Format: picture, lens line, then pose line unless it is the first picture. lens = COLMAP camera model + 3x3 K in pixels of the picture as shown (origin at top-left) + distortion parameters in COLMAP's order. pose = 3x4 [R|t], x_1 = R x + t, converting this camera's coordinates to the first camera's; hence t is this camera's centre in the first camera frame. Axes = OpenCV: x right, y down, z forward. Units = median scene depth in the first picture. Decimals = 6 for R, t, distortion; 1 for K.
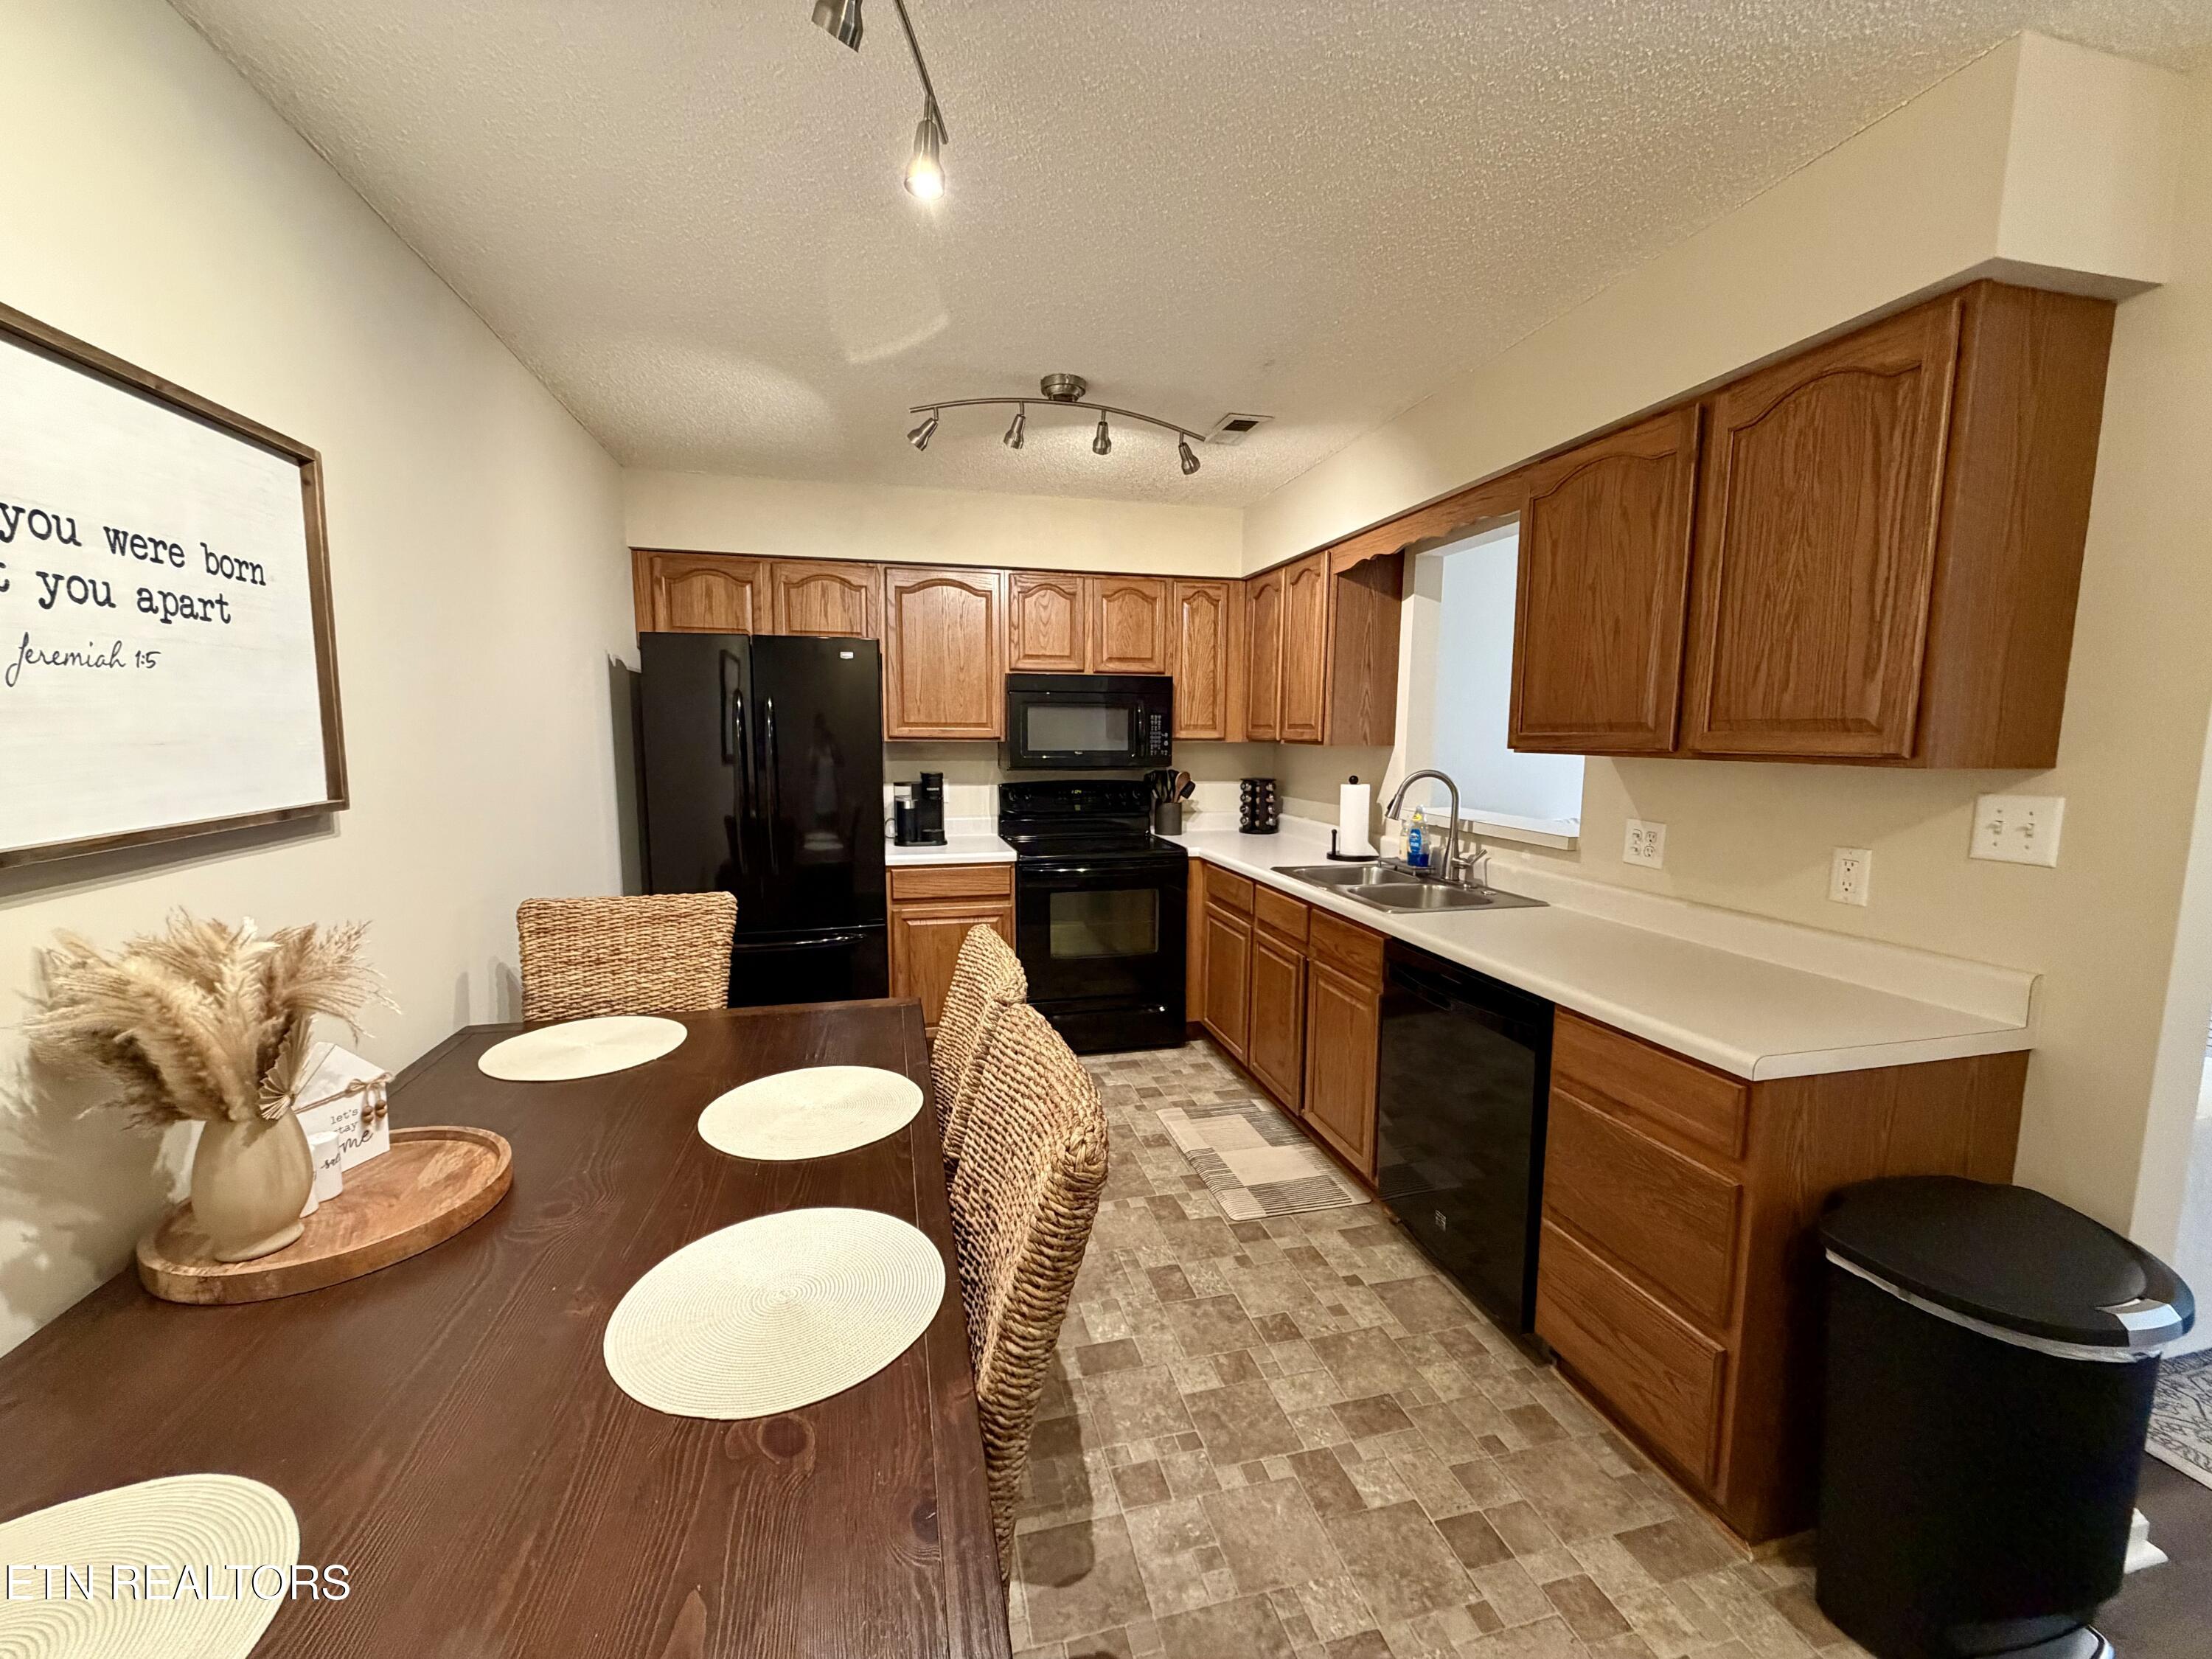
lens RADIAL K [[878.9, 0, 1099.7], [0, 878.9, 833.7], [0, 0, 1]] dist [-0.000074, 0.000443]
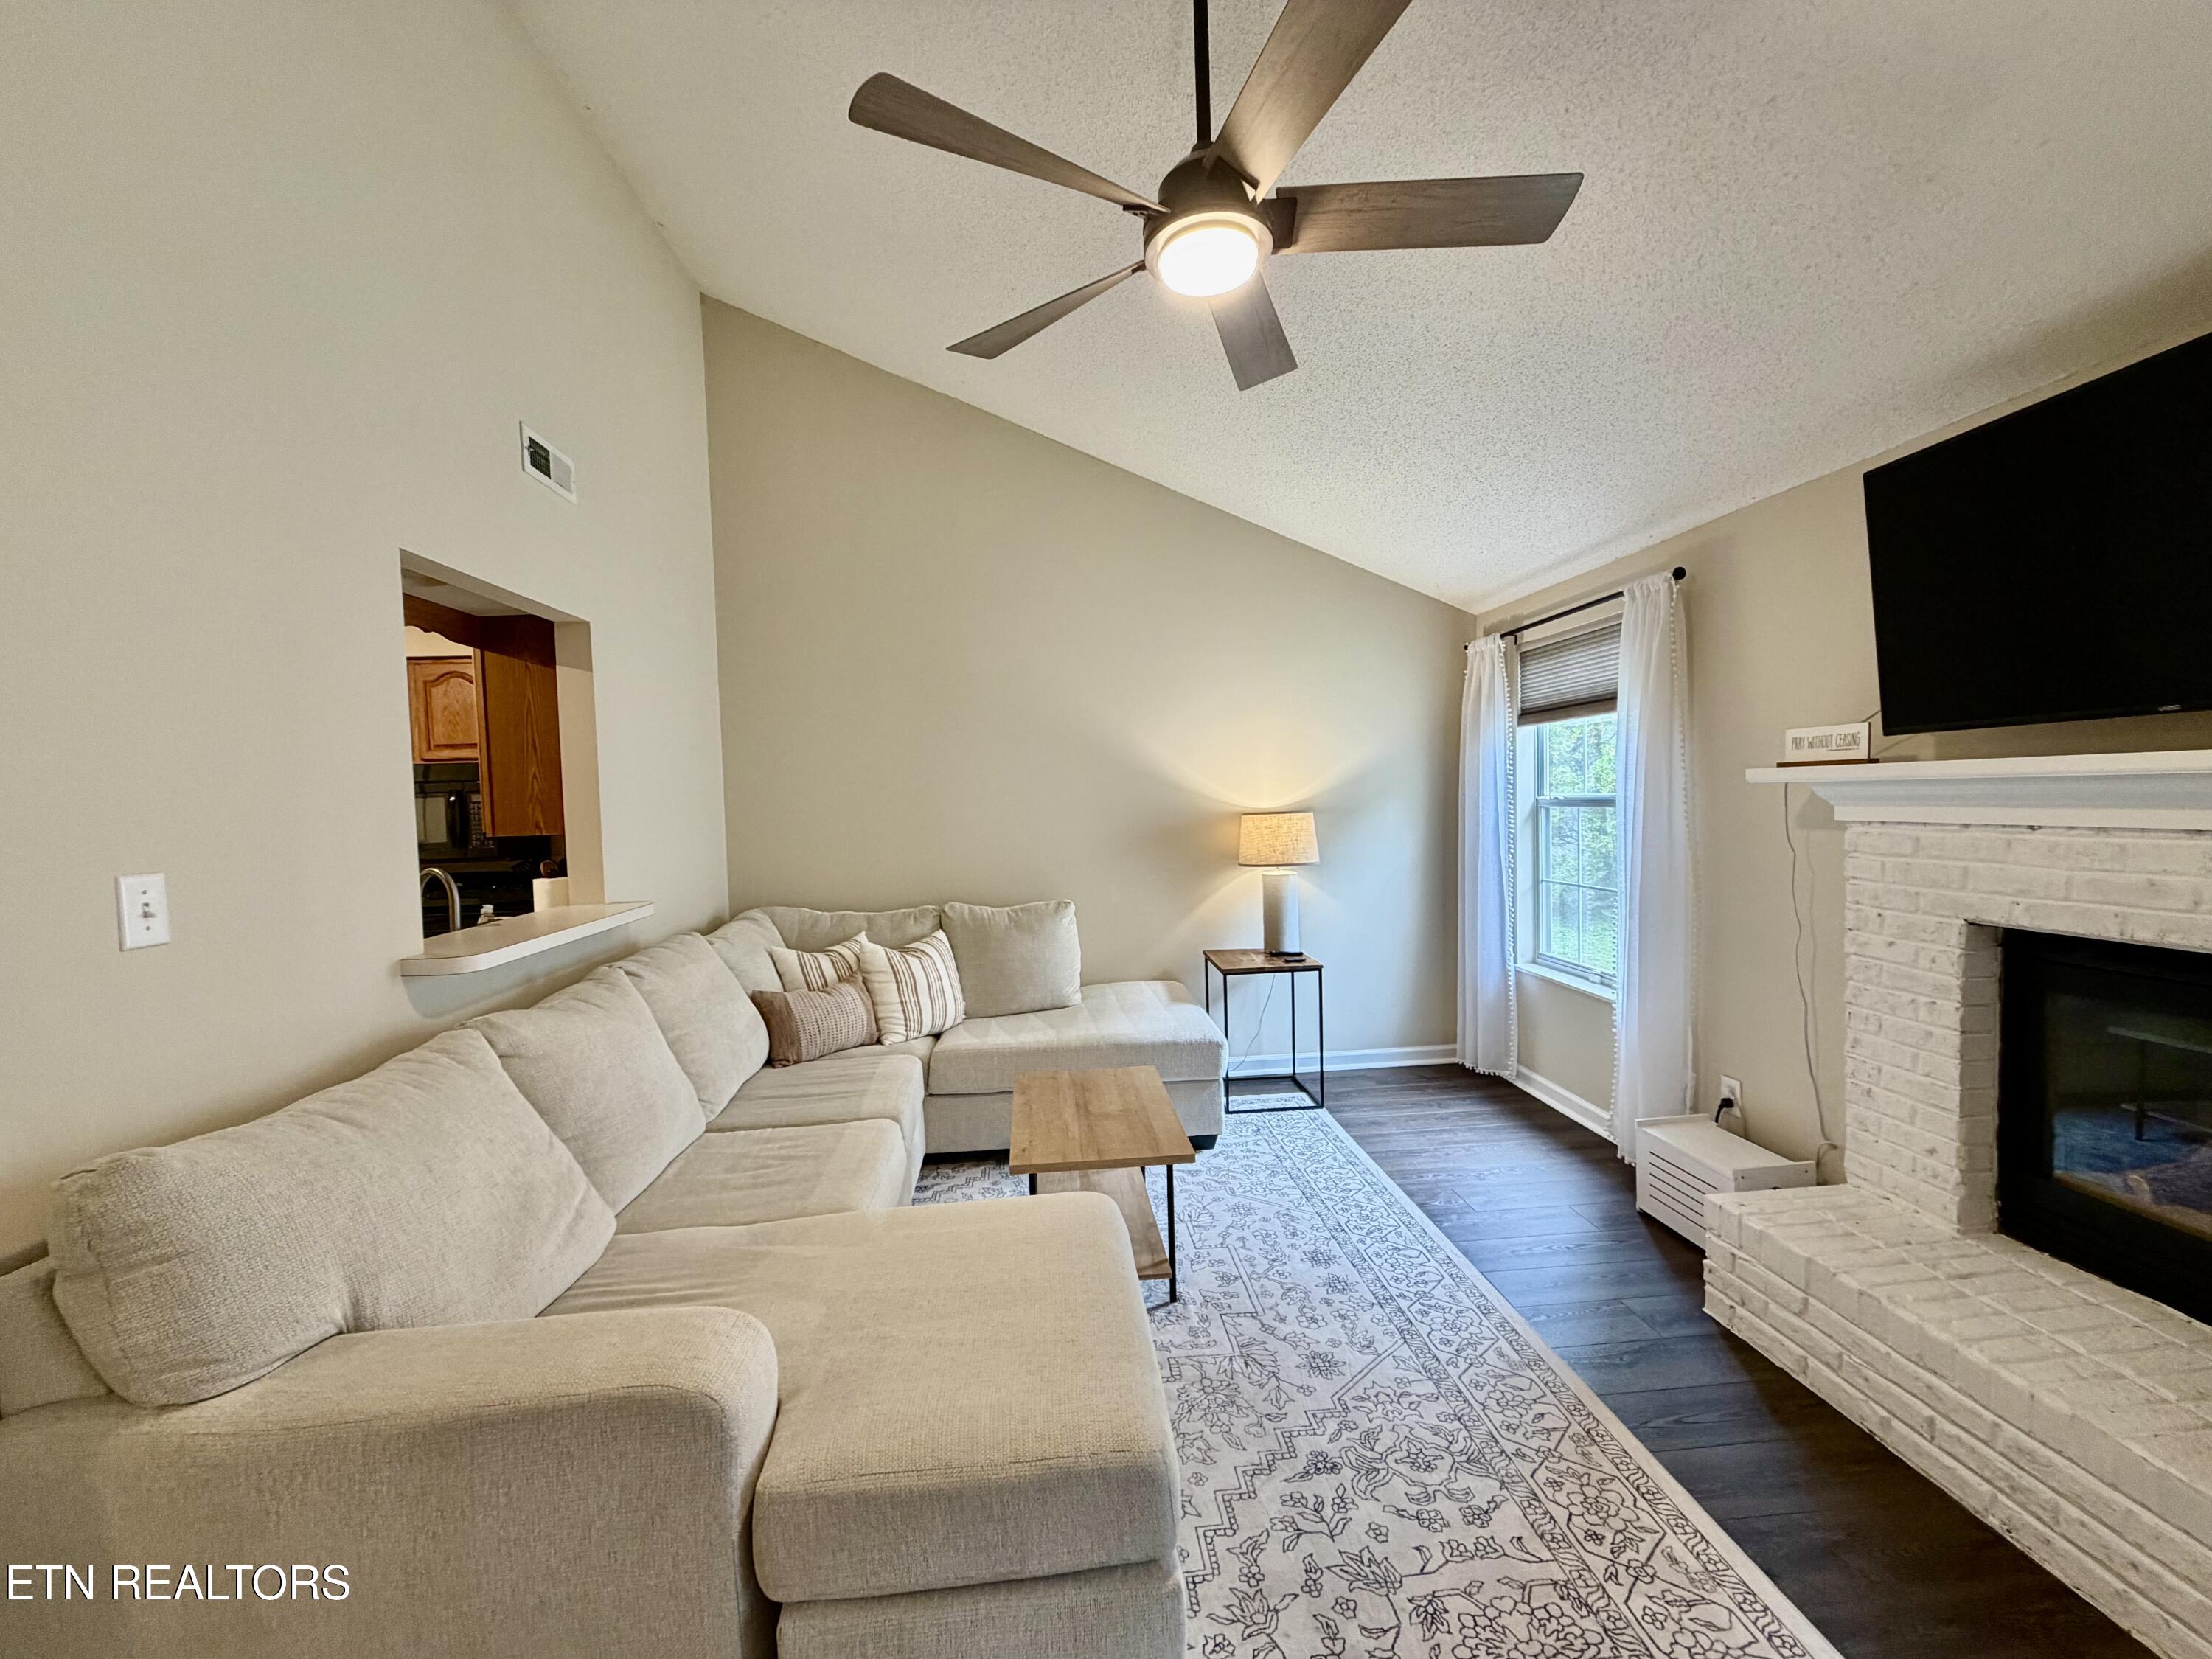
lens RADIAL K [[878.9, 0, 1099.7], [0, 878.9, 833.7], [0, 0, 1]] dist [-0.000074, 0.000443]
pose [[0.986962, -0.026996, -0.158672, 0.971227], [0.015477, 0.997183, -0.073391, -0.027893], [0.160206, 0.069979, 0.984600, 0.211514]]
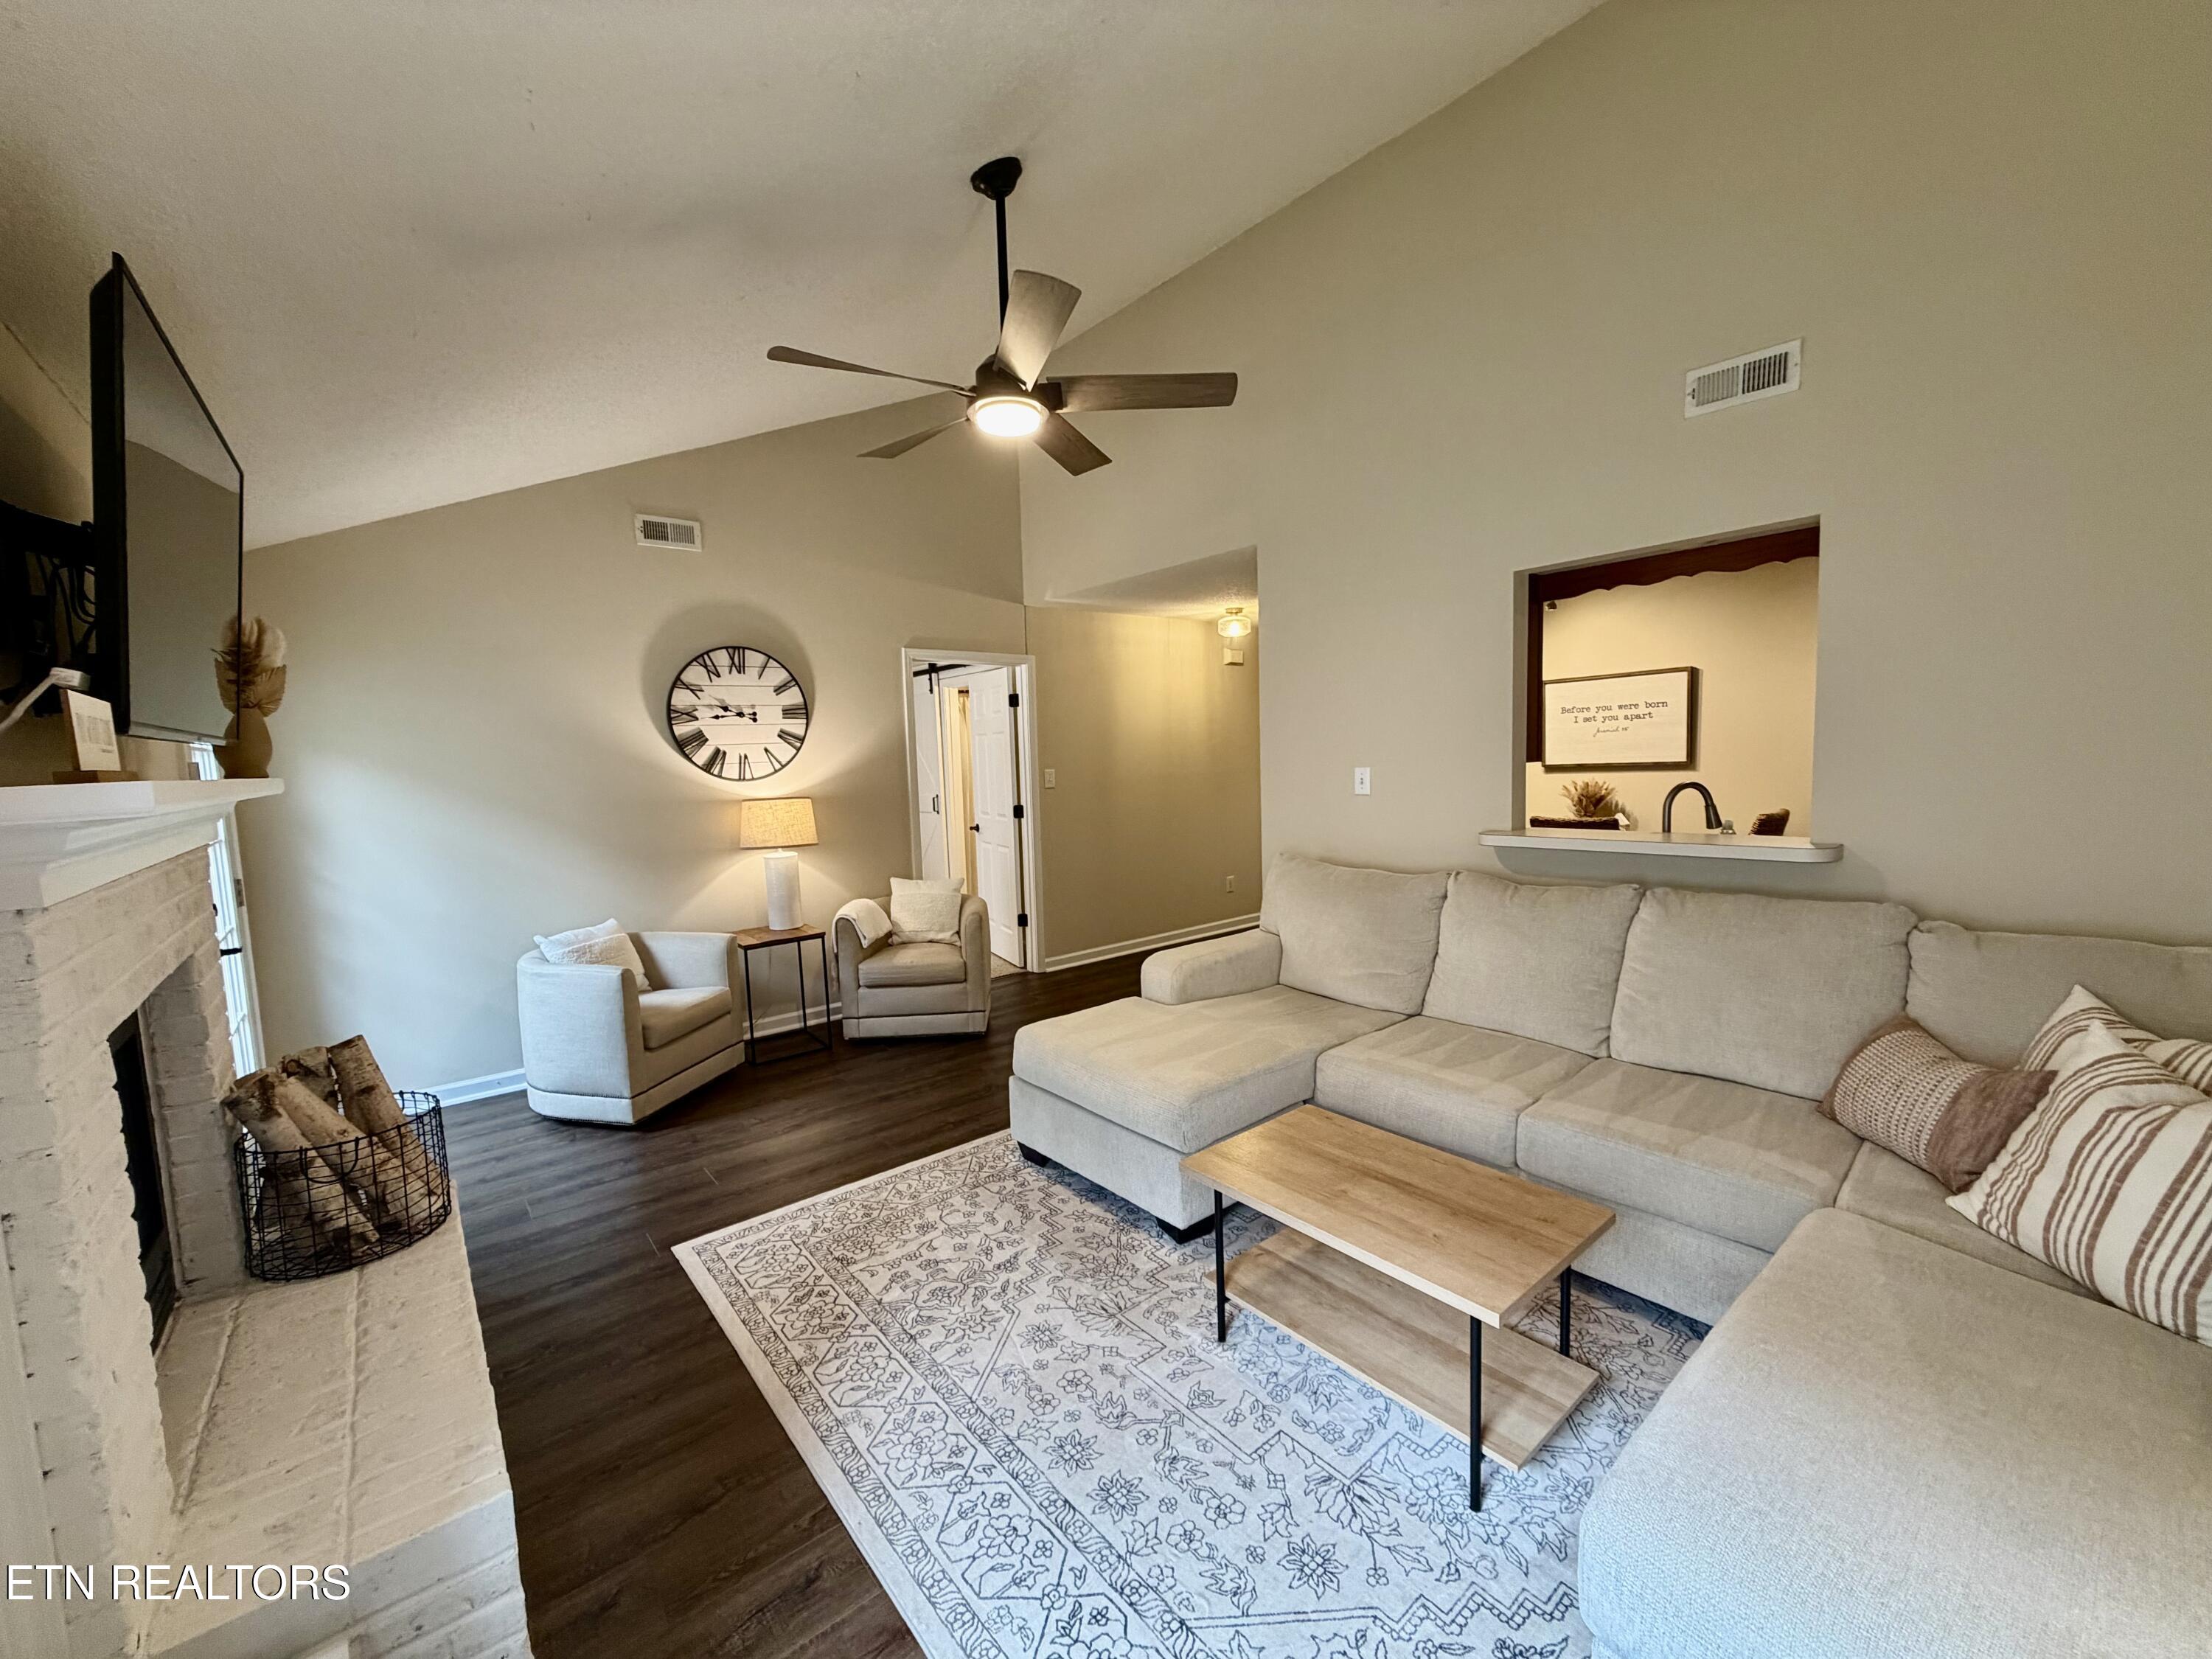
lens RADIAL K [[878.9, 0, 1099.7], [0, 878.9, 833.7], [0, 0, 1]] dist [-0.000074, 0.000443]
pose [[-0.900755, 0.064572, -0.429502, 1.221129], [-0.021537, 0.981030, 0.192658, -0.165494], [0.433794, 0.182788, -0.882276, 1.360287]]
